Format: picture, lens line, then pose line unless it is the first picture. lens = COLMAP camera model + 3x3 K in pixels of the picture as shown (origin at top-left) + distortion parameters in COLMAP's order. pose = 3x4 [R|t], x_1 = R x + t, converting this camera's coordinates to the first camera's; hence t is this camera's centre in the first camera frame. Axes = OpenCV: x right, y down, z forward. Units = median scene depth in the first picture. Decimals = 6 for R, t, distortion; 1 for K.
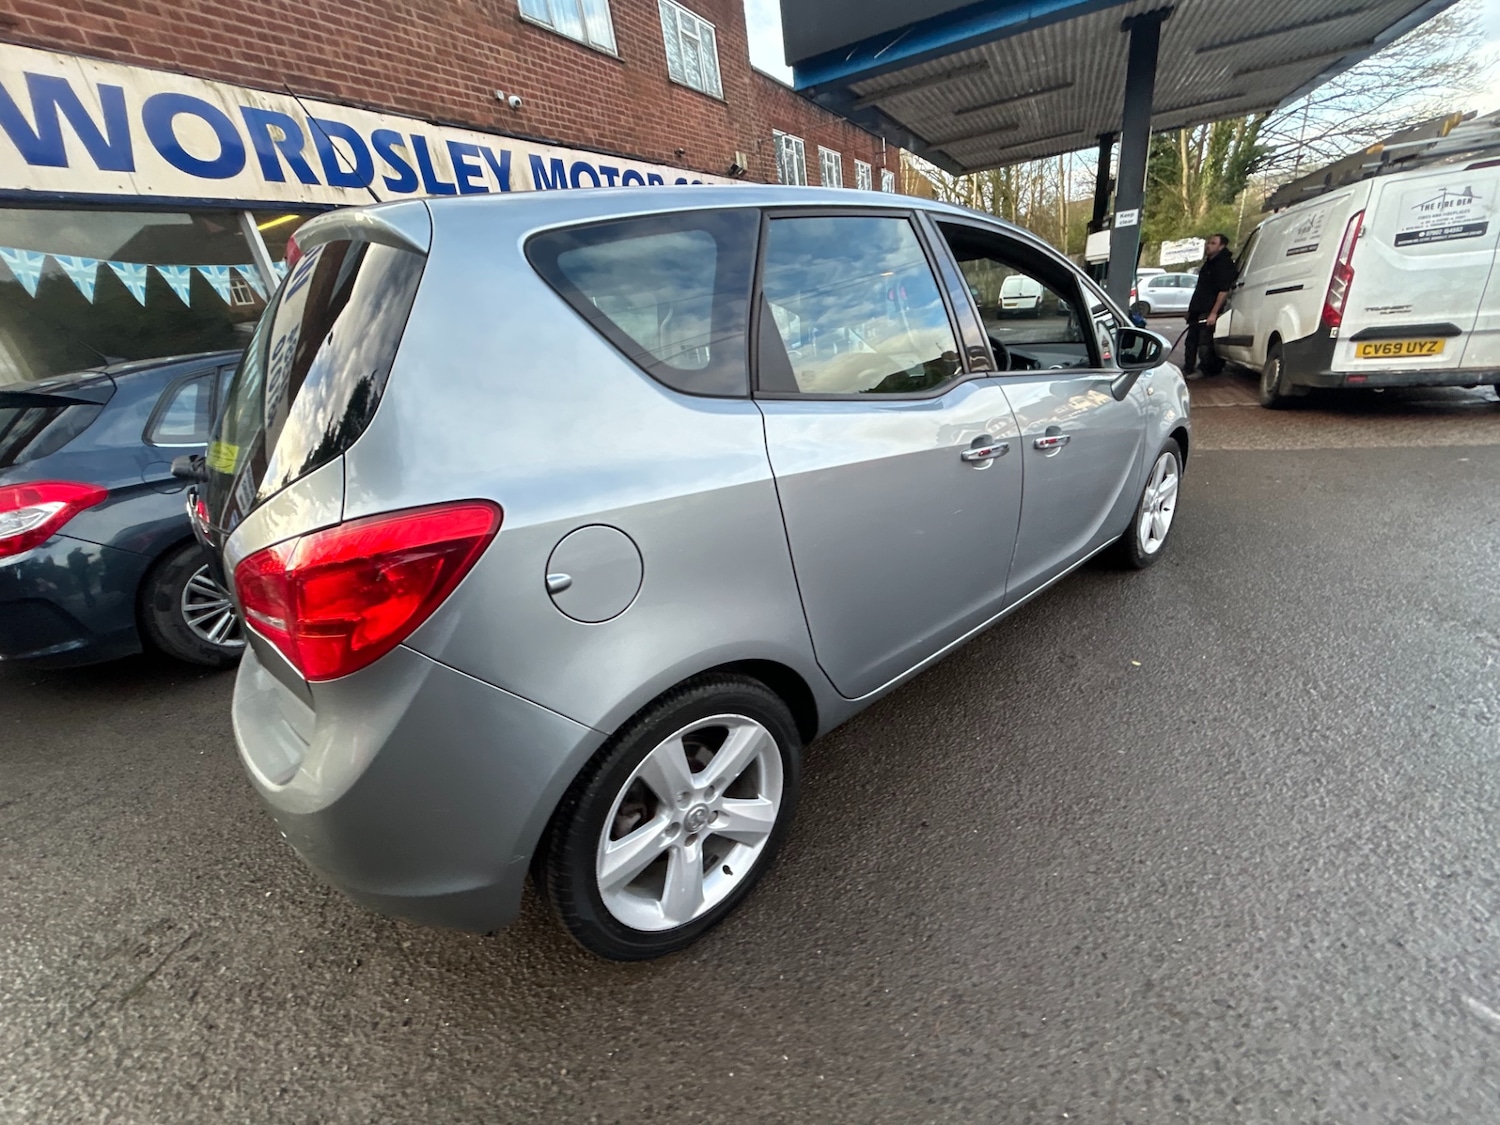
lens RADIAL K [[594.7, 0, 754.2], [0, 594.7, 562.5], [0, 0, 1]] dist [0.008269, -0.003966]
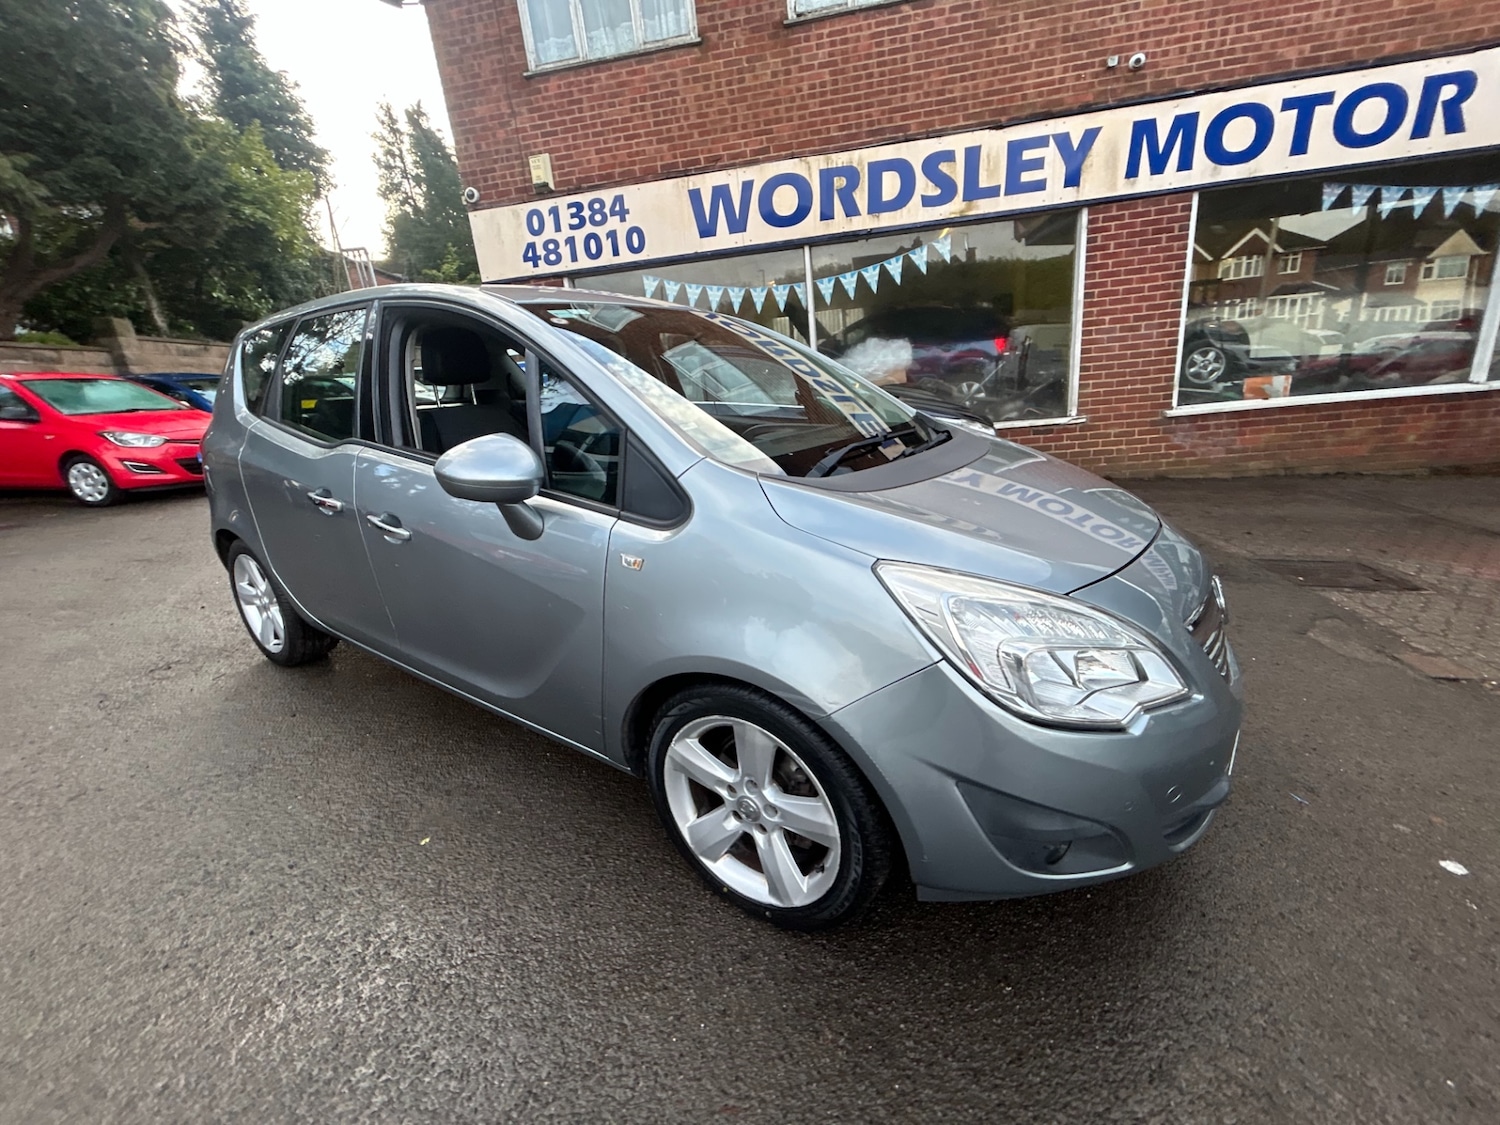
lens RADIAL K [[596.8, 0, 755.0], [0, 596.8, 560.5], [0, 0, 1]] dist [0.008109, -0.003714]
pose [[0.297618, 0.383390, -0.874320, 0.568316], [-0.348153, 0.896337, 0.274534, -0.229428], [0.888939, 0.222691, 0.400245, 0.423518]]
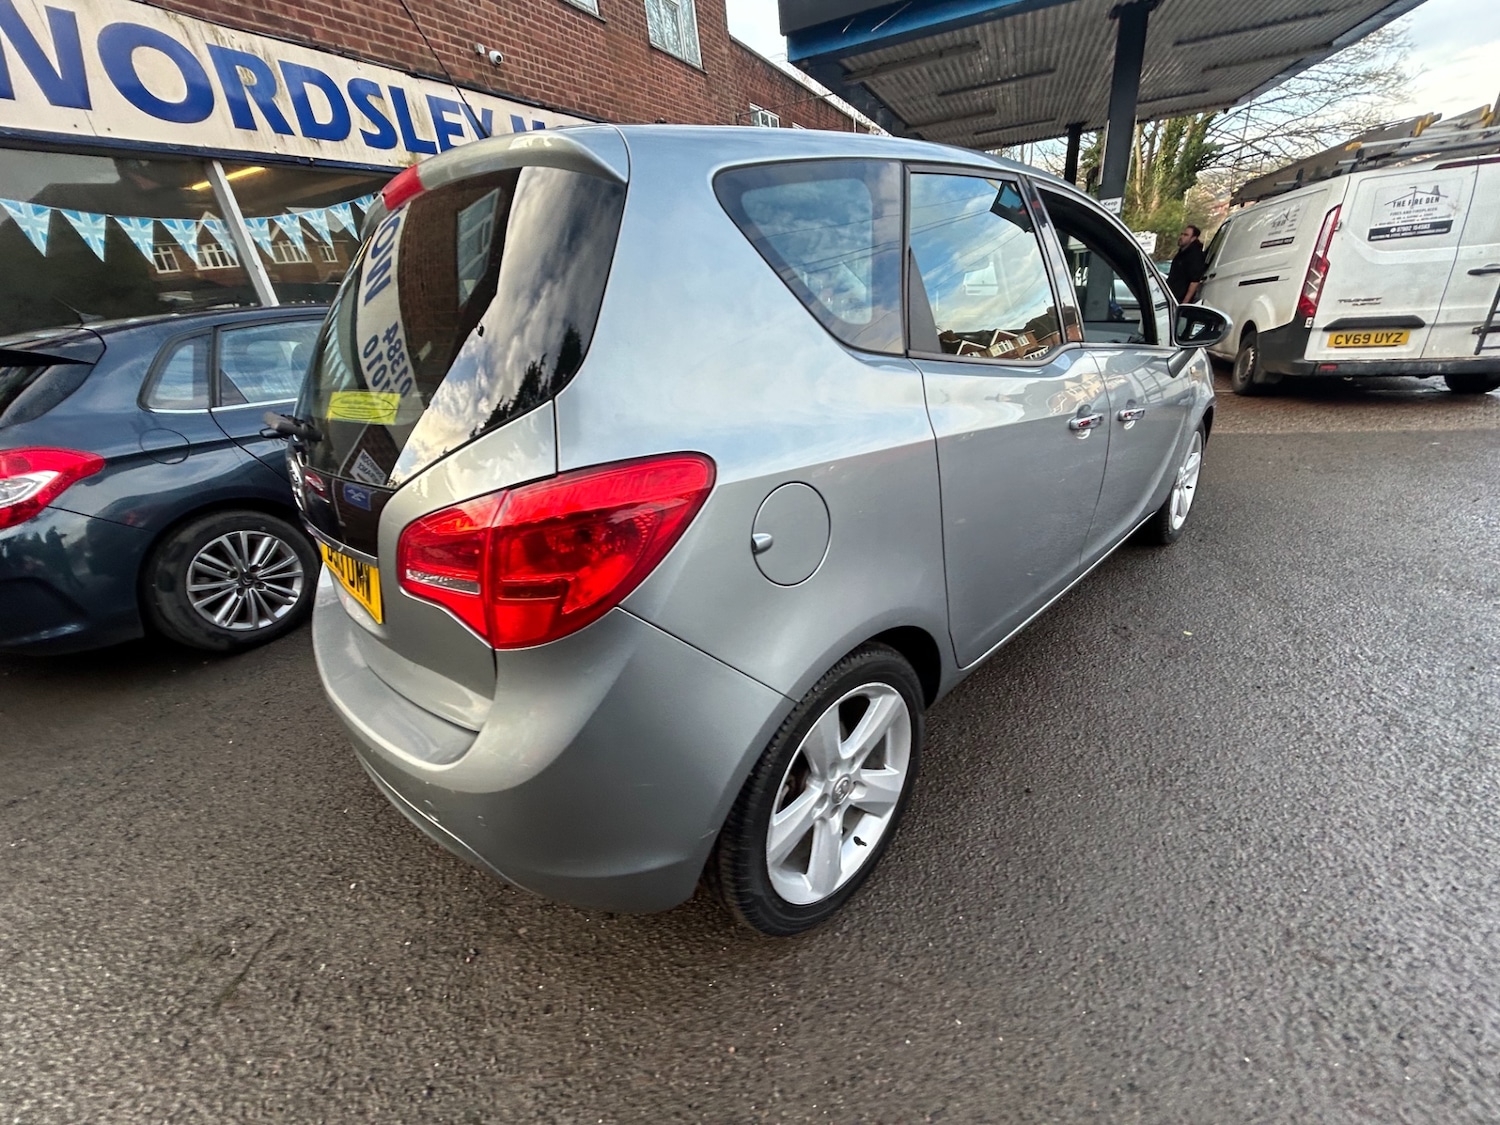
lens RADIAL K [[593.5, 0, 754.4], [0, 593.5, 562.0], [0, 0, 1]] dist [0.013482, -0.006506]
pose [[0.997627, -0.004373, 0.068710, -0.076672], [0.002750, 0.999715, 0.023701, 0.008103], [-0.068794, -0.023456, 0.997355, 0.010377]]
